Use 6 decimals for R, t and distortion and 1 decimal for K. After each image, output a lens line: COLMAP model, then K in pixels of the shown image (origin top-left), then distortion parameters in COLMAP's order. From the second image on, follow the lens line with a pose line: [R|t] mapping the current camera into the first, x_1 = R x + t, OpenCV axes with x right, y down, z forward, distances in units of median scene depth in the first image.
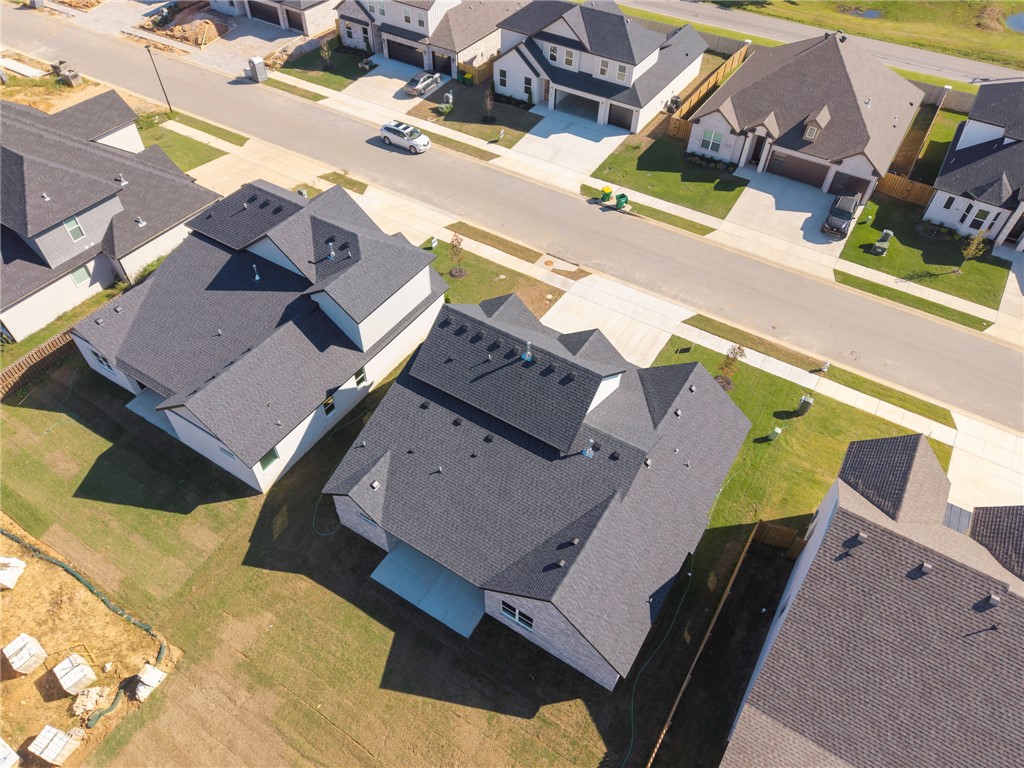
lens RADIAL K [[694.0, 0, 512.2], [0, 694.0, 375.7], [0, 0, 1]] dist [0.021944, -0.017814]
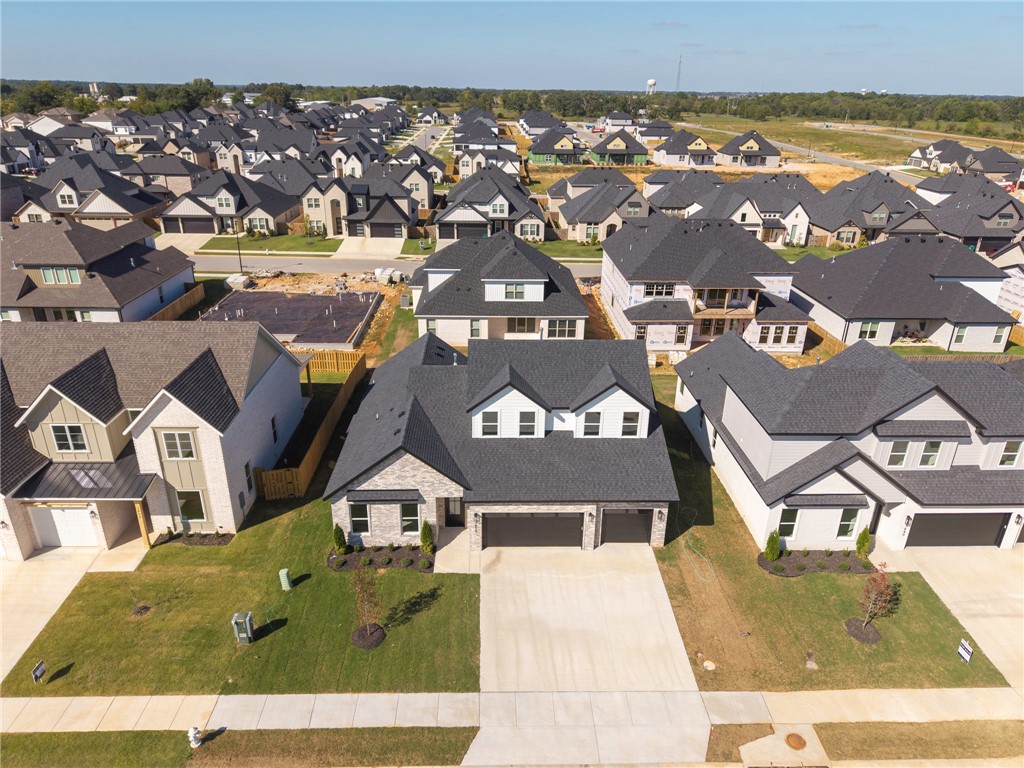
lens RADIAL K [[694.0, 0, 504.0], [0, 694.0, 391.9], [0, 0, 1]] dist [0.021944, -0.017814]
pose [[-0.836750, 0.190935, -0.513218, 0.507894], [-0.419526, 0.378809, 0.824925, -0.686264], [0.351919, 0.905565, -0.236866, 1.038703]]
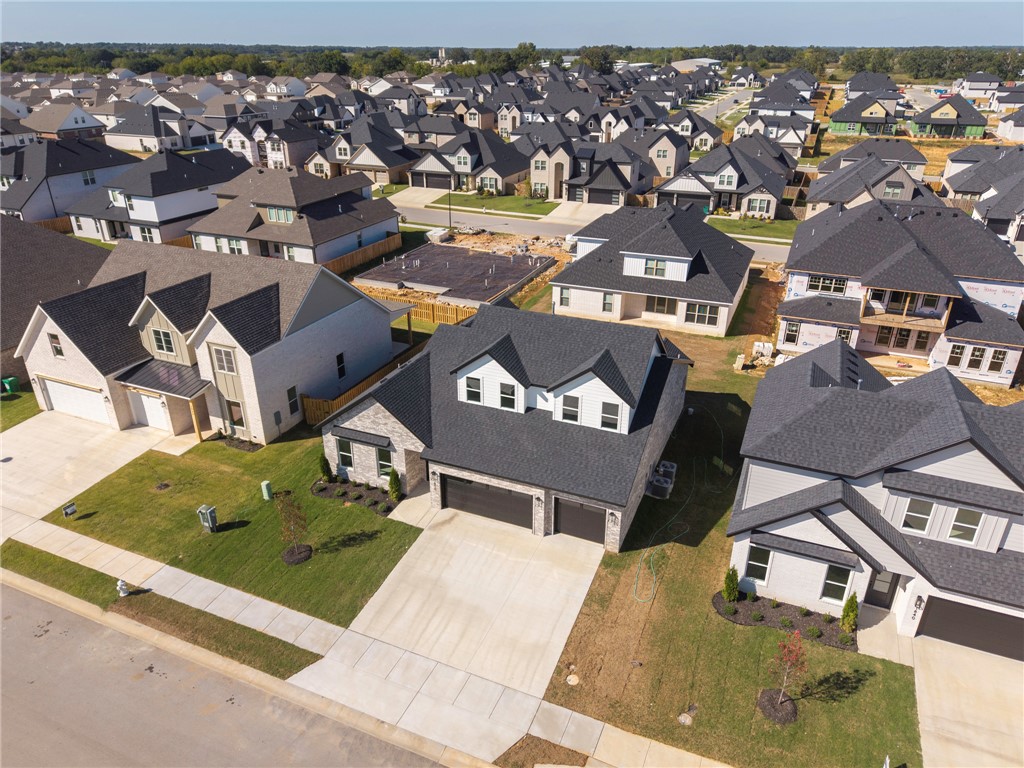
lens RADIAL K [[694.0, 0, 494.4], [0, 694.0, 404.9], [0, 0, 1]] dist [0.021944, -0.017814]
pose [[-0.990291, 0.047579, -0.130611, 0.198368], [-0.112466, 0.277984, 0.953979, -0.766877], [0.081697, 0.959407, -0.269934, 1.111967]]
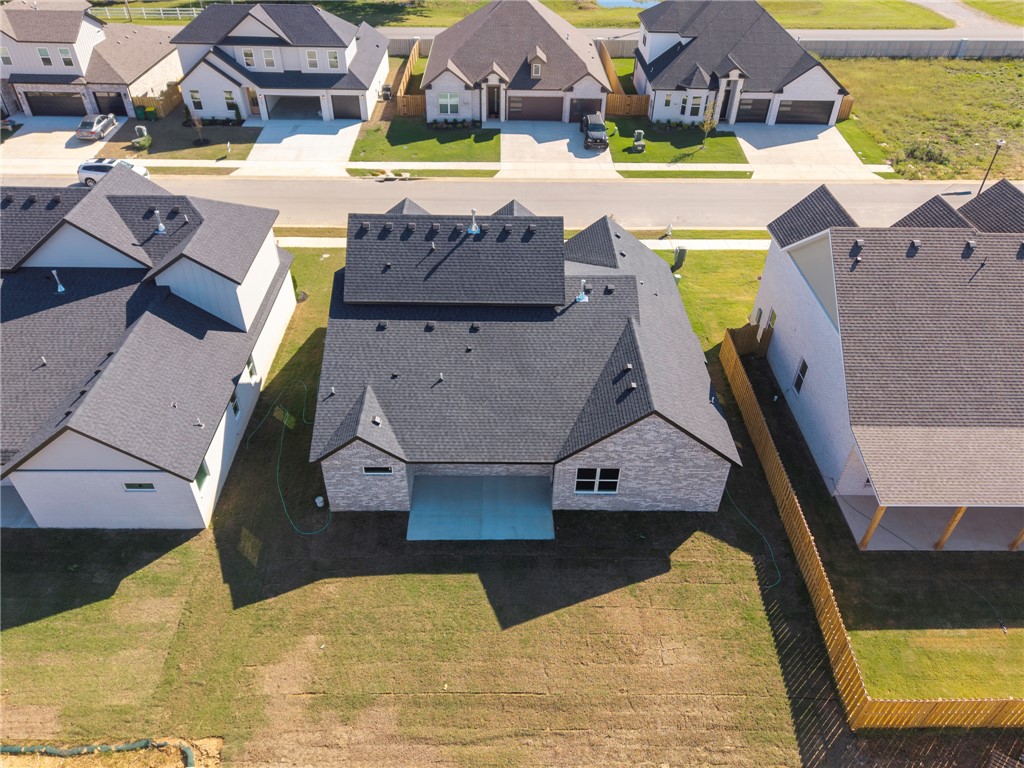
lens RADIAL K [[734.4, 0, 518.8], [0, 734.4, 392.5], [0, 0, 1]] dist [0.016685, -0.010435]
pose [[0.841319, -0.349471, 0.412373, -0.304563], [0.397088, 0.917192, -0.032849, 0.168941], [-0.366746, 0.191385, 0.910423, 0.127417]]
